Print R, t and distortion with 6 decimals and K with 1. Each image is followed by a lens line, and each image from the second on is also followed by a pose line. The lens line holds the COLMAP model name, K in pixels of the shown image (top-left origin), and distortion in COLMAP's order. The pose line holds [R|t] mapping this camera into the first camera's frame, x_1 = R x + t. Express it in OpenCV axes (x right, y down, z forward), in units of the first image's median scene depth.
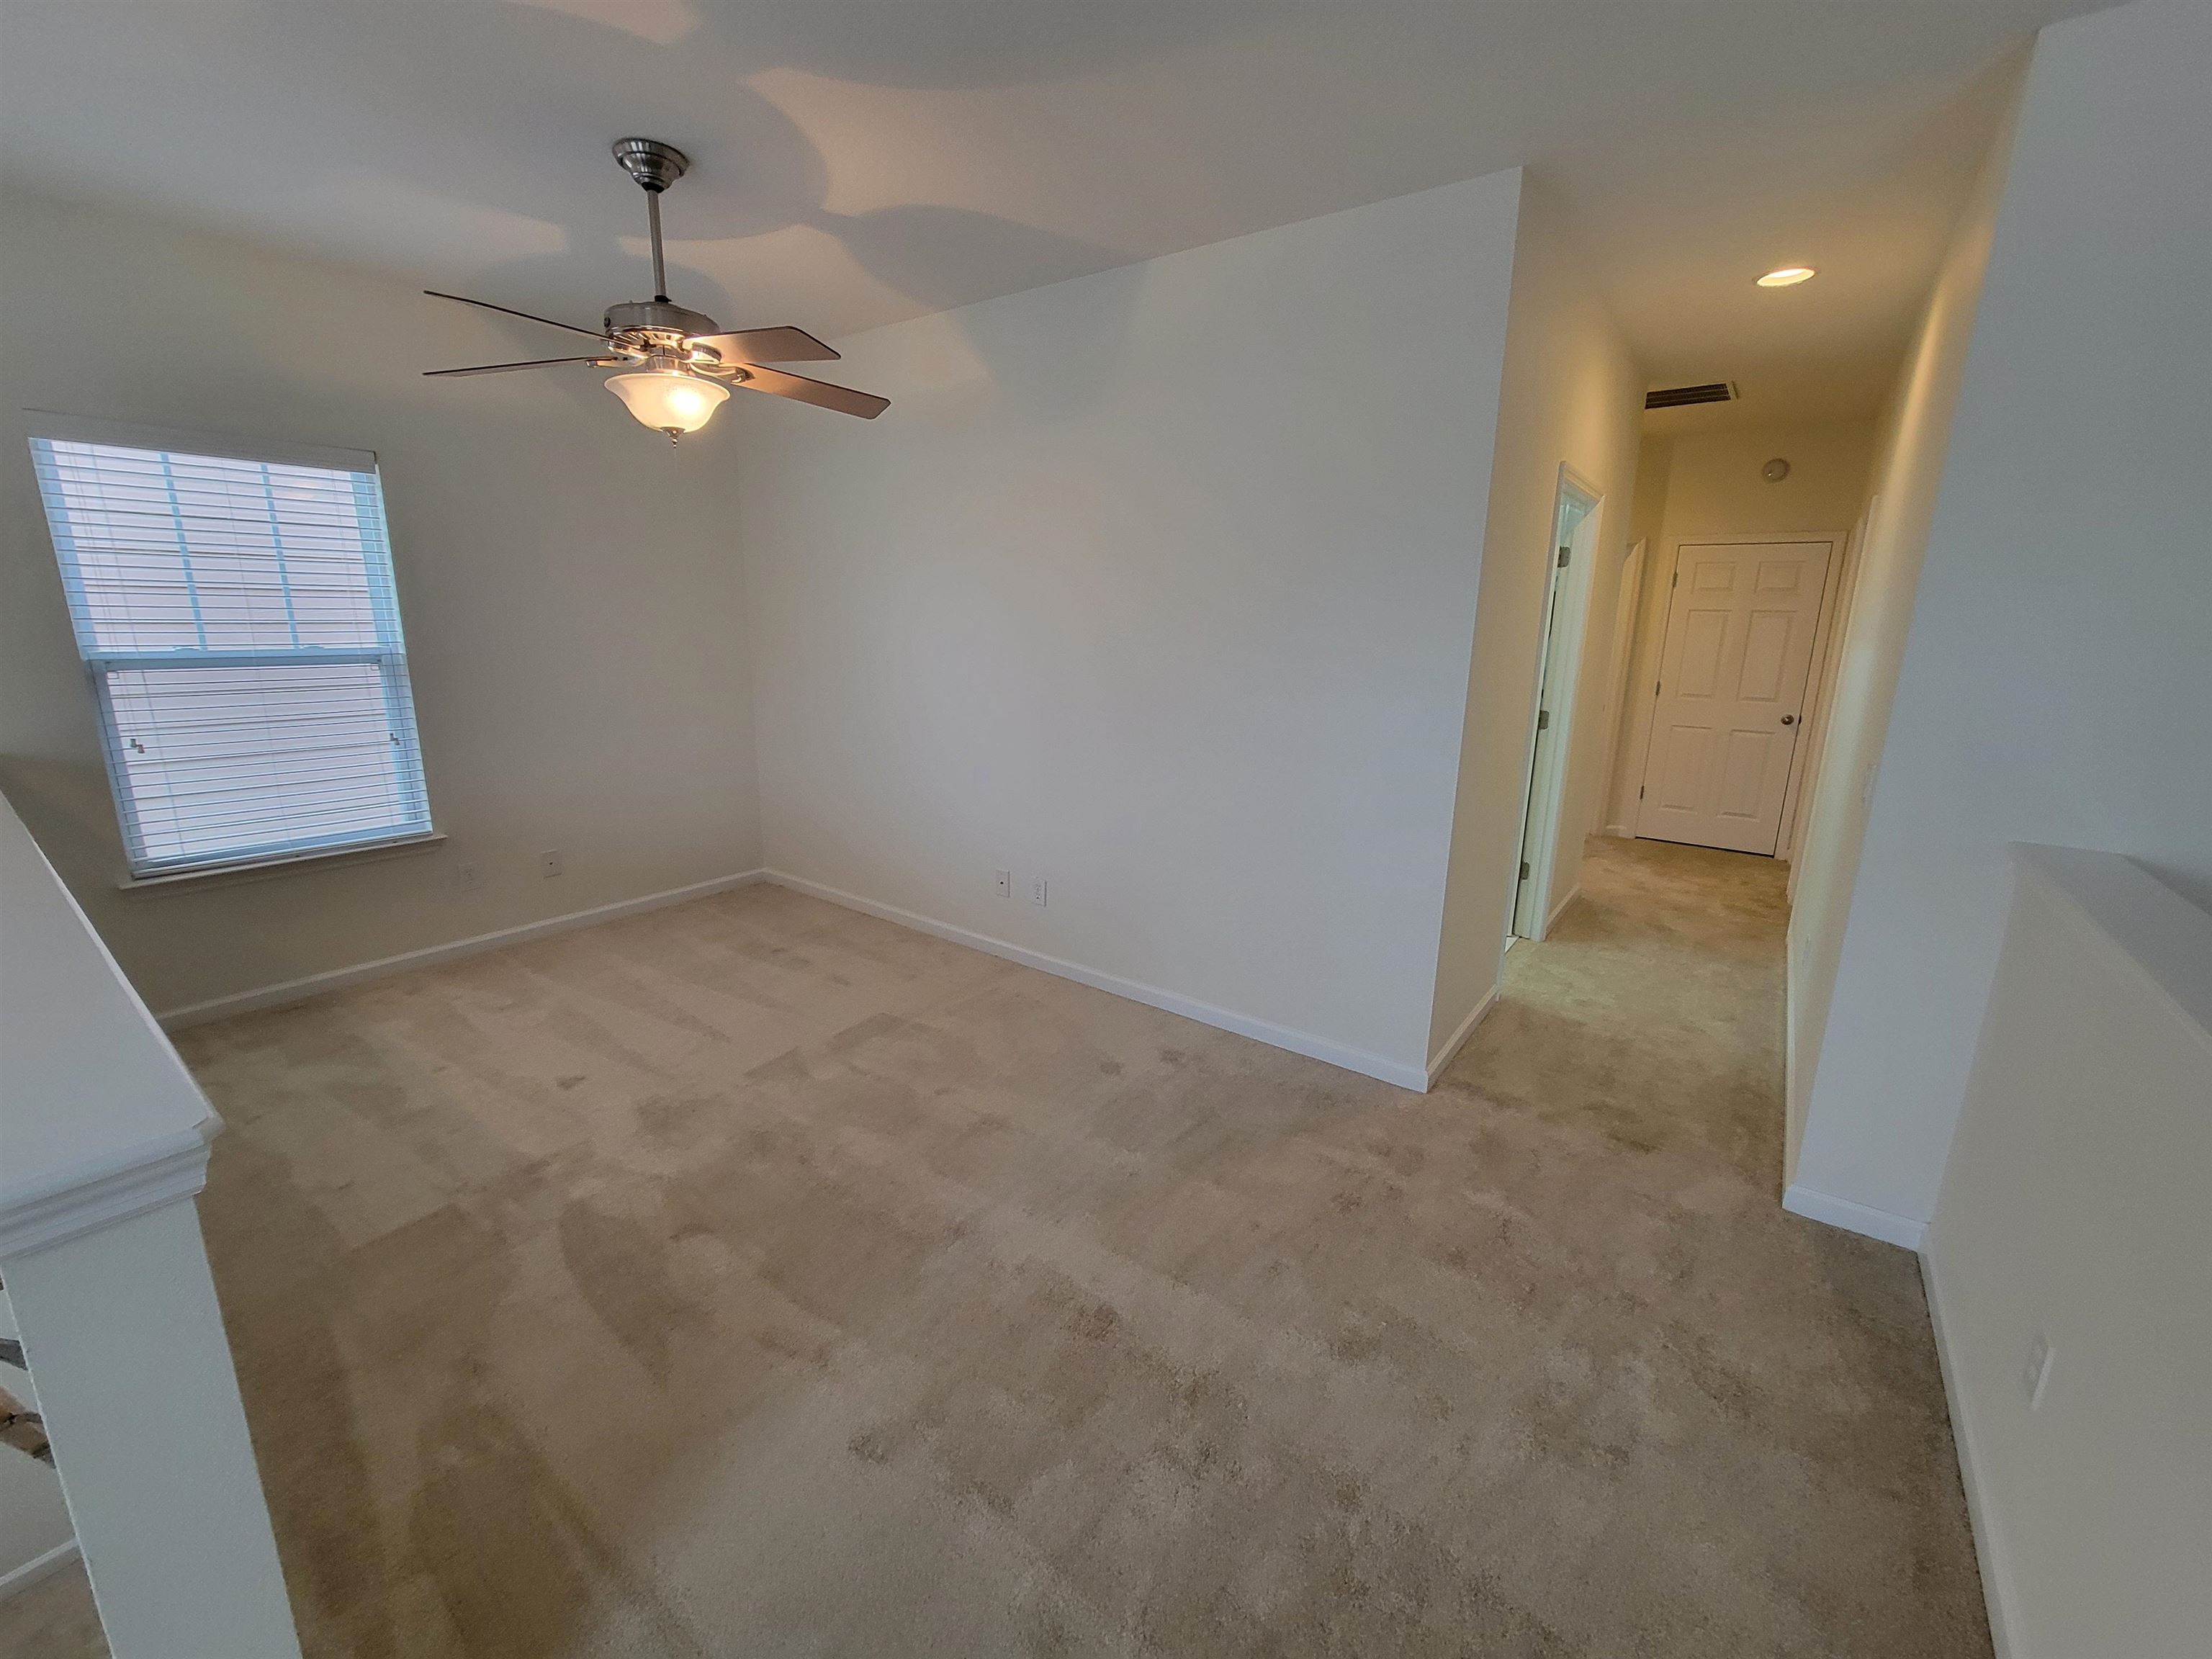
lens RADIAL K [[900.6, 0, 1093.8], [0, 900.6, 816.6], [0, 0, 1]] dist [-0.005613, -0.000207]
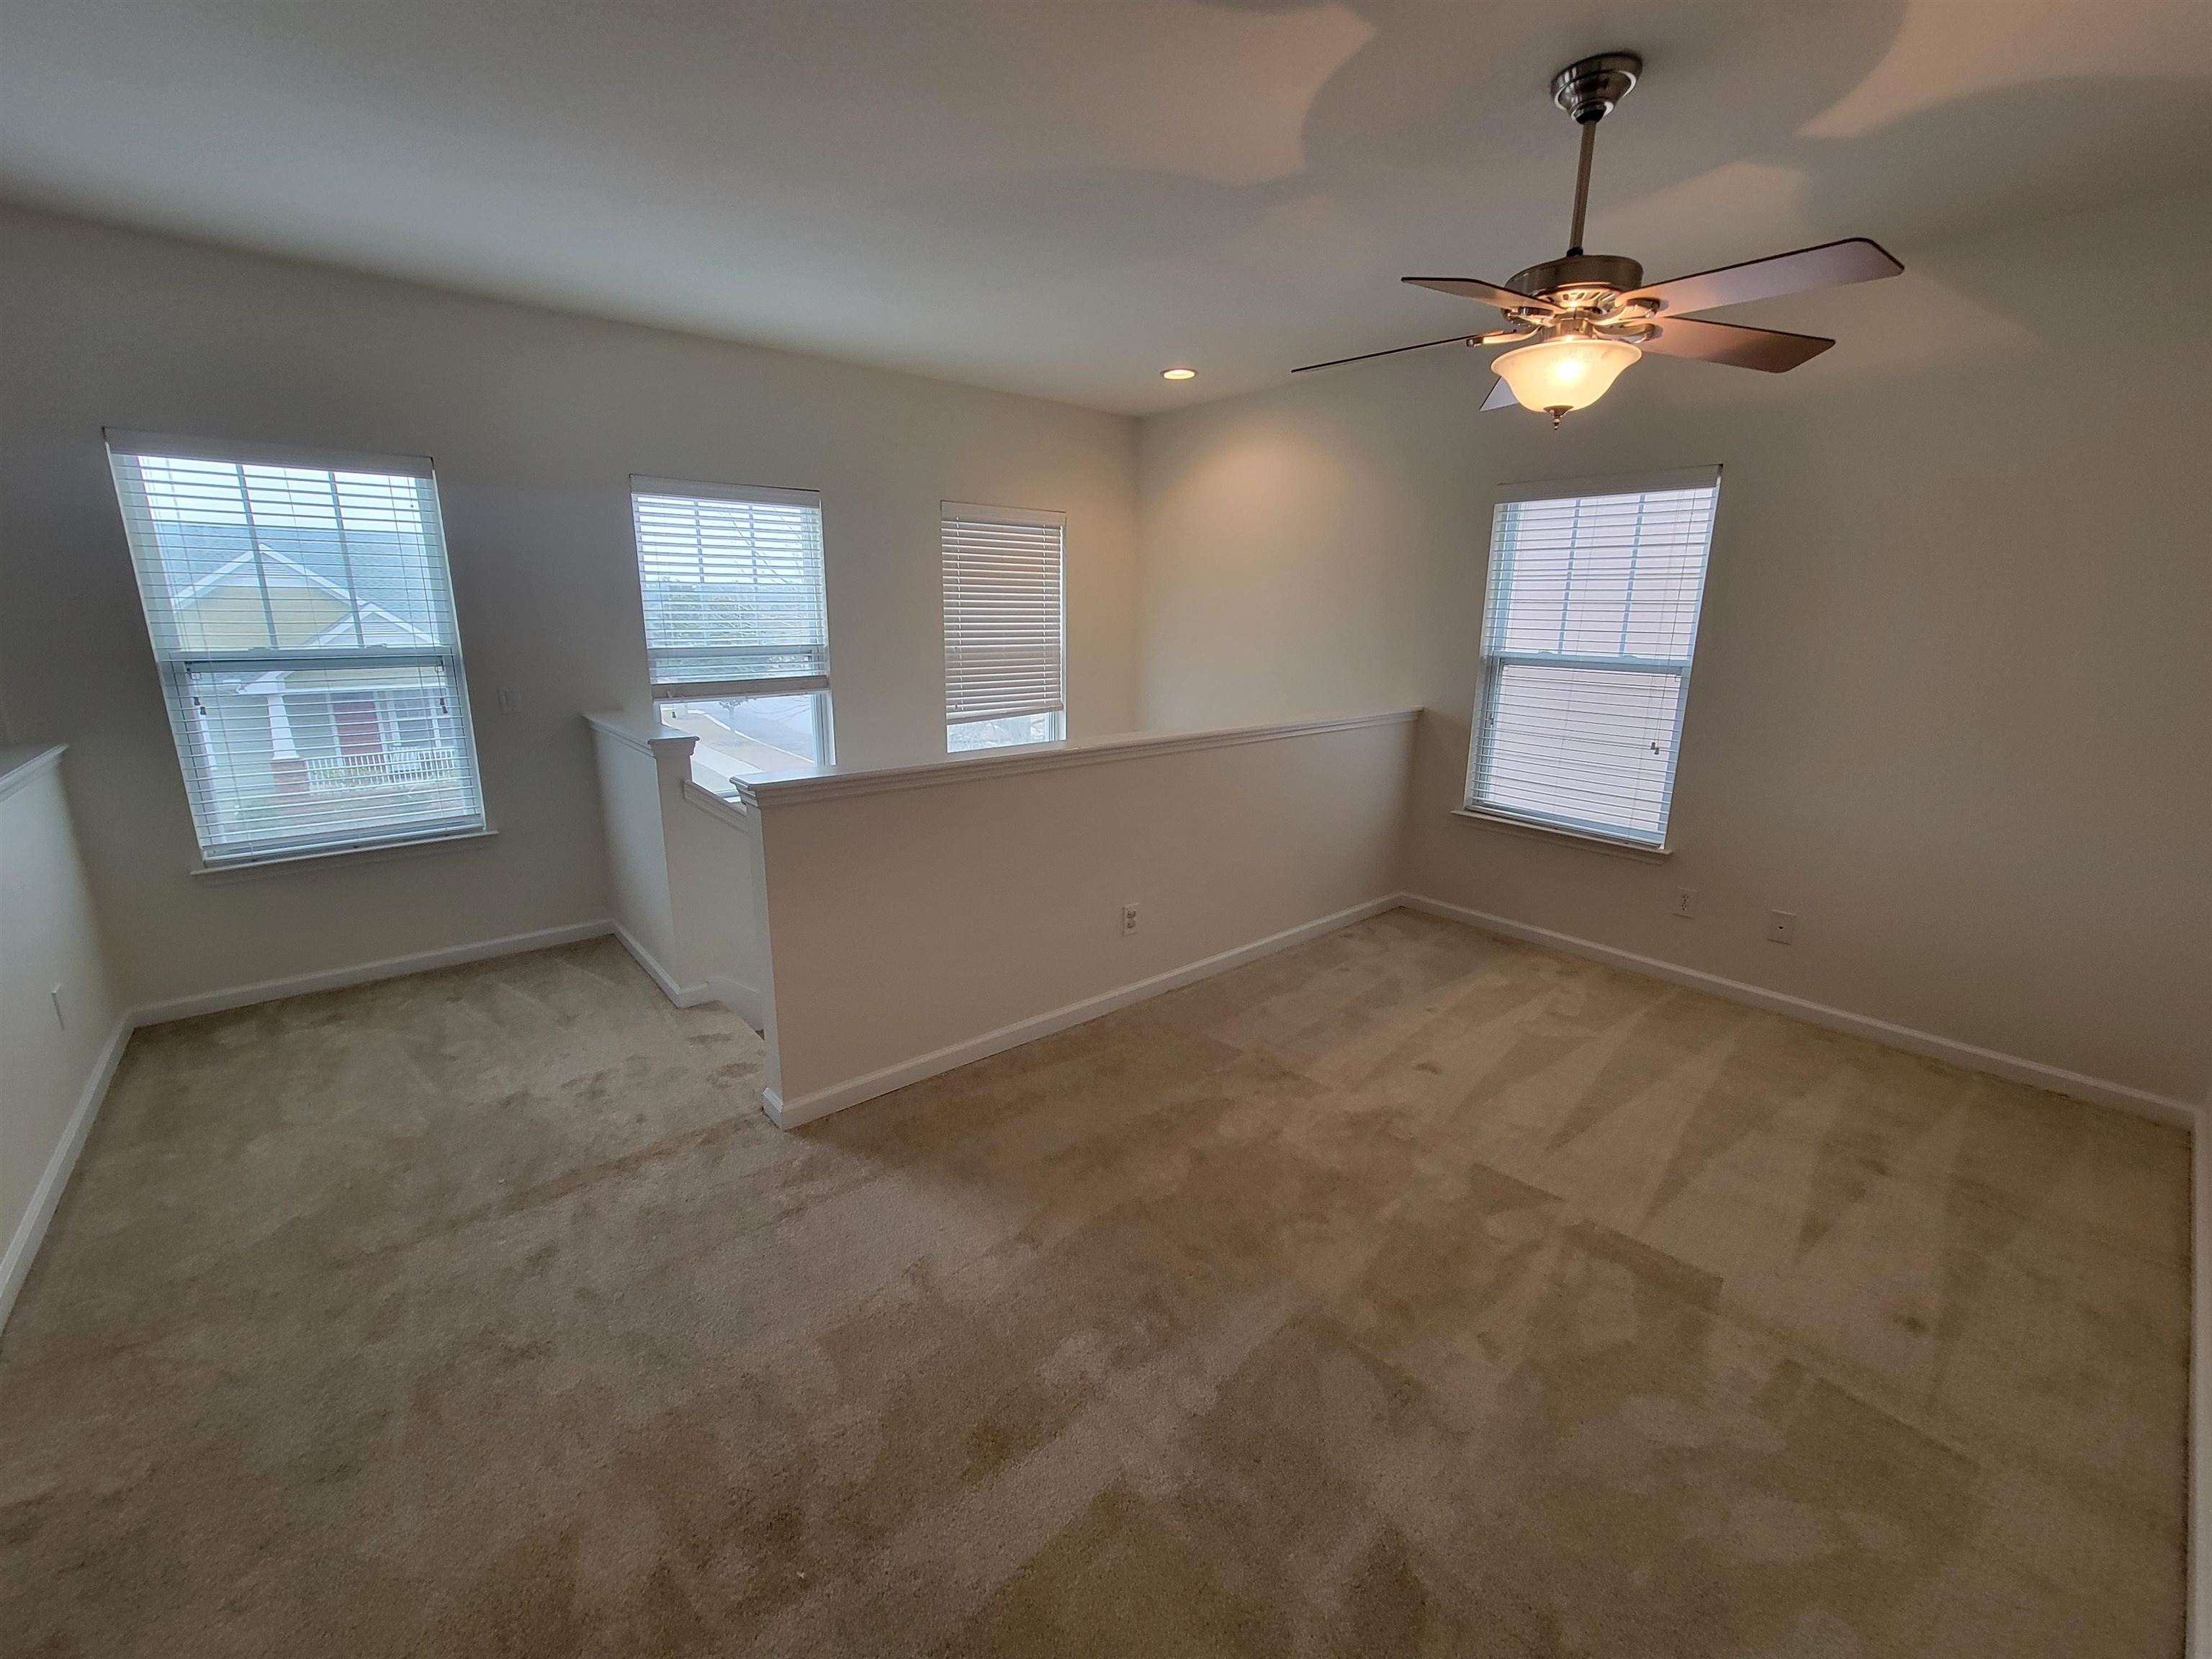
lens RADIAL K [[900.6, 0, 1093.8], [0, 900.6, 816.6], [0, 0, 1]] dist [-0.005613, -0.000207]
pose [[-0.227329, 0.207680, -0.951415, 0.430845], [-0.227904, 0.938516, 0.259319, -0.158711], [0.946774, 0.275782, -0.166021, 0.696388]]
